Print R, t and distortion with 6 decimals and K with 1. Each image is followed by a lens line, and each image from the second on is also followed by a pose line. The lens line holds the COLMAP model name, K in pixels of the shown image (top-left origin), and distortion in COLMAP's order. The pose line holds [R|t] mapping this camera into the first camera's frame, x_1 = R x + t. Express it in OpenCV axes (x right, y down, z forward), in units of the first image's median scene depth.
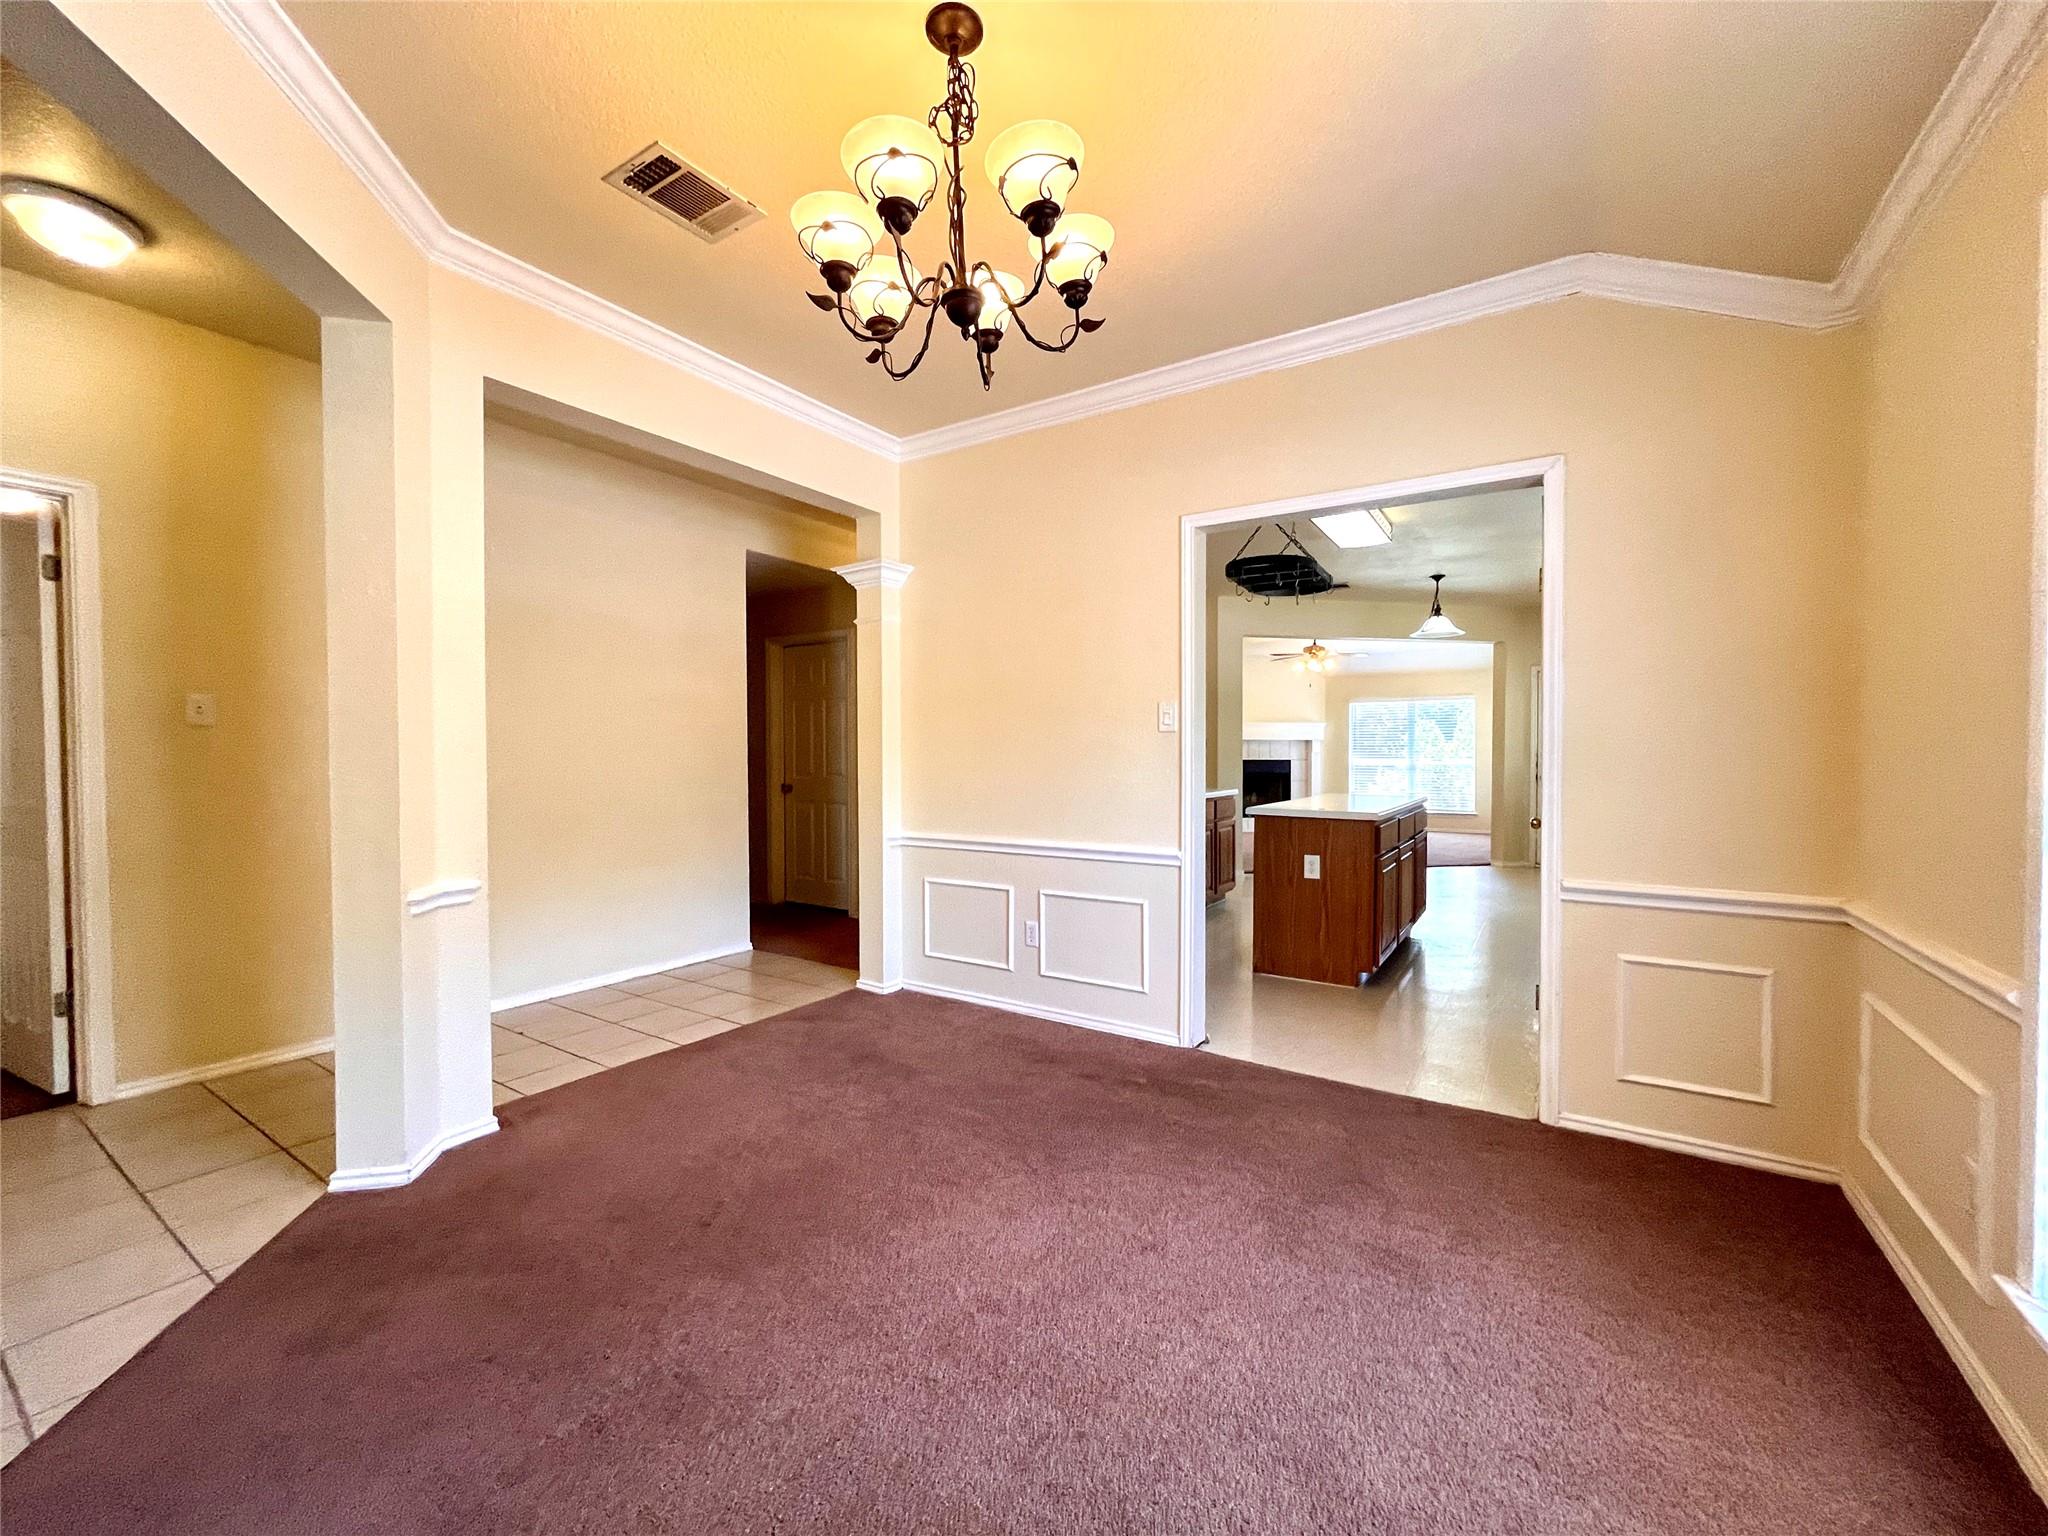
lens RADIAL K [[824.5, 0, 1021.2], [0, 824.5, 763.2], [0, 0, 1]] dist [0.002720, 0.000150]
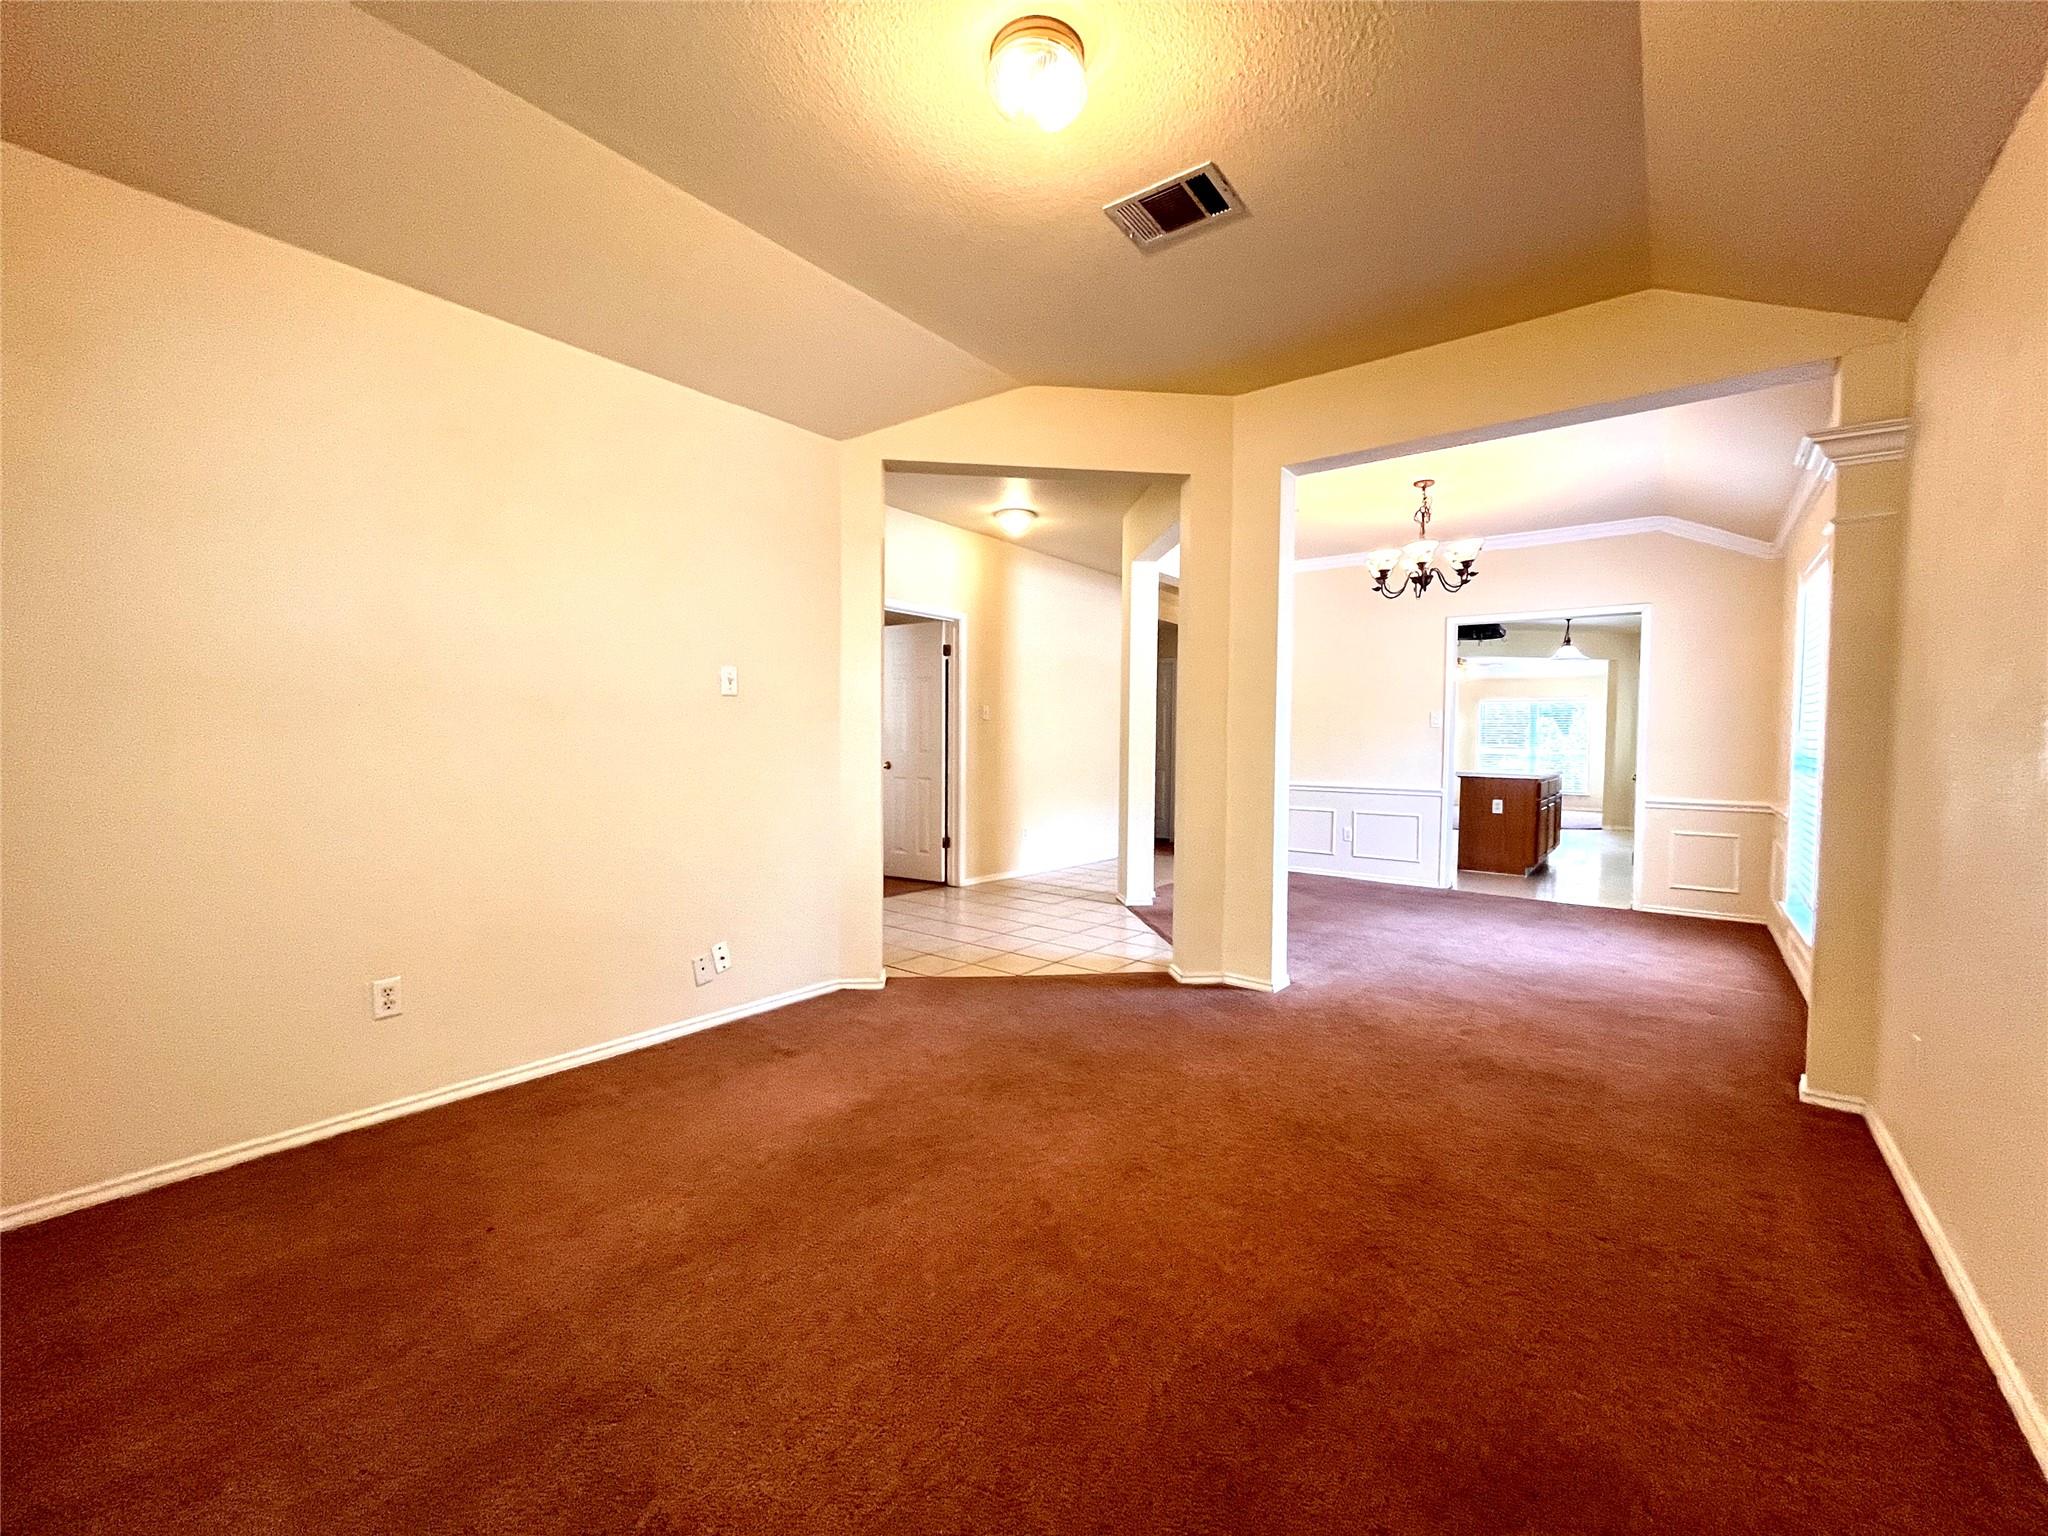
lens RADIAL K [[824.5, 0, 1029.2], [0, 824.5, 766.9], [0, 0, 1]] dist [0.002720, 0.000150]
pose [[0.996411, 0.014867, -0.083329, -0.419231], [-0.013353, 0.999736, 0.018696, 0.021815], [0.083585, -0.017516, 0.996347, -0.697203]]
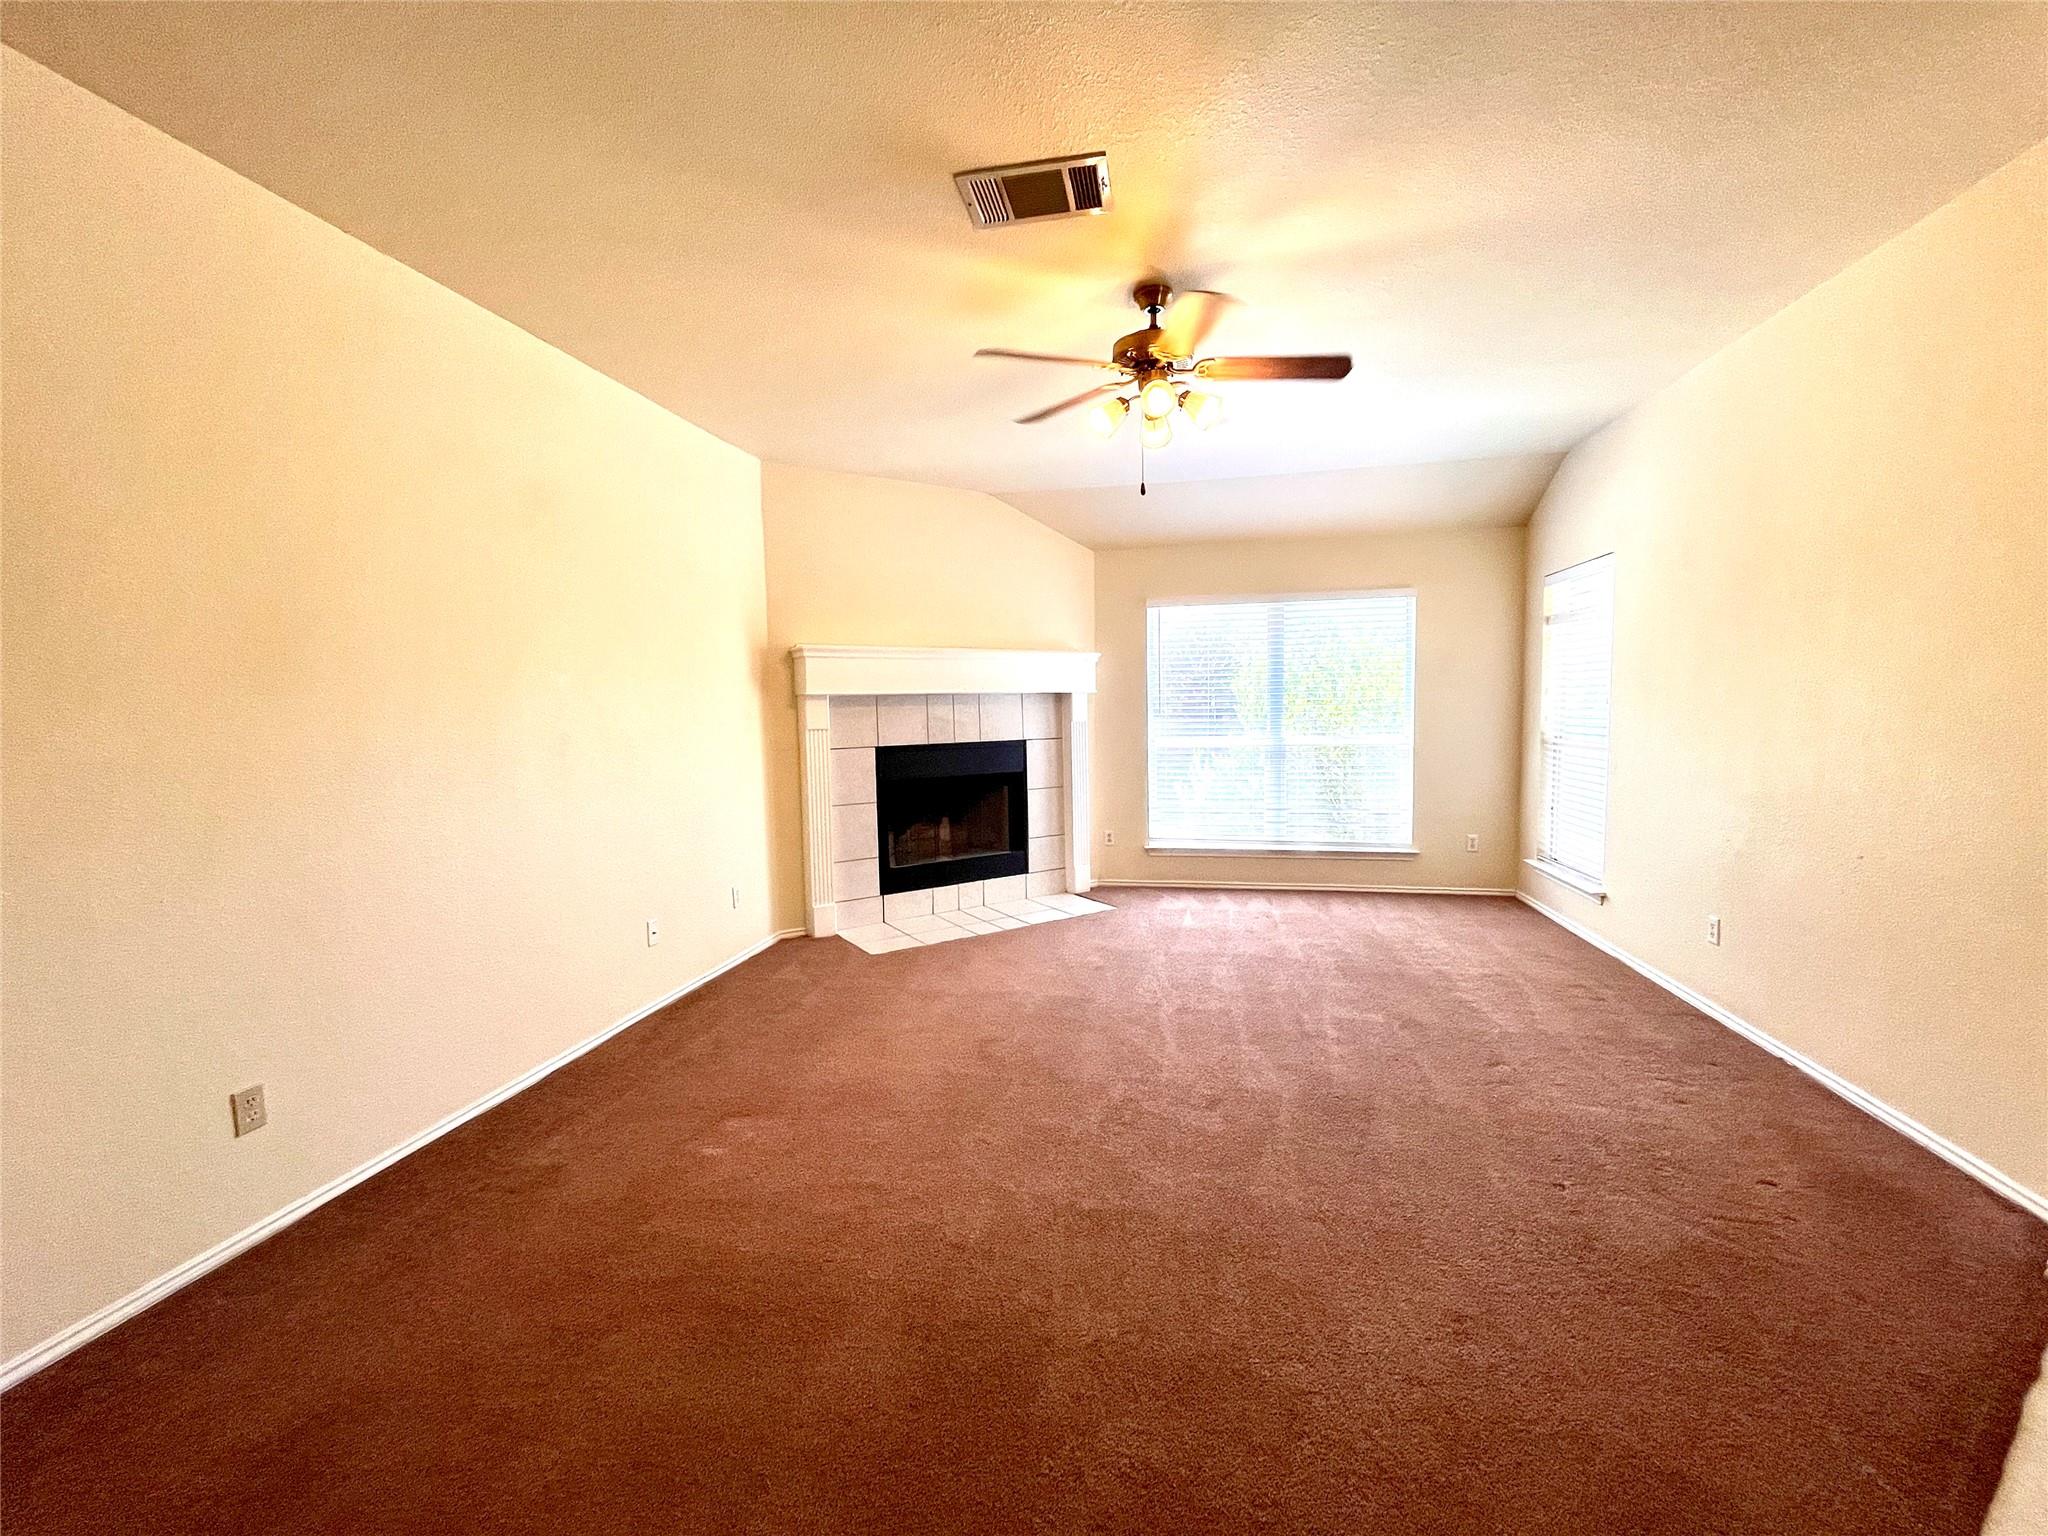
lens RADIAL K [[824.5, 0, 1029.1], [0, 824.5, 766.8], [0, 0, 1]] dist [0.002720, 0.000150]
pose [[0.924125, -0.042831, 0.379682, 0.448578], [0.021476, 0.997949, 0.060305, -0.042186], [-0.381486, -0.047575, 0.923150, 1.630746]]
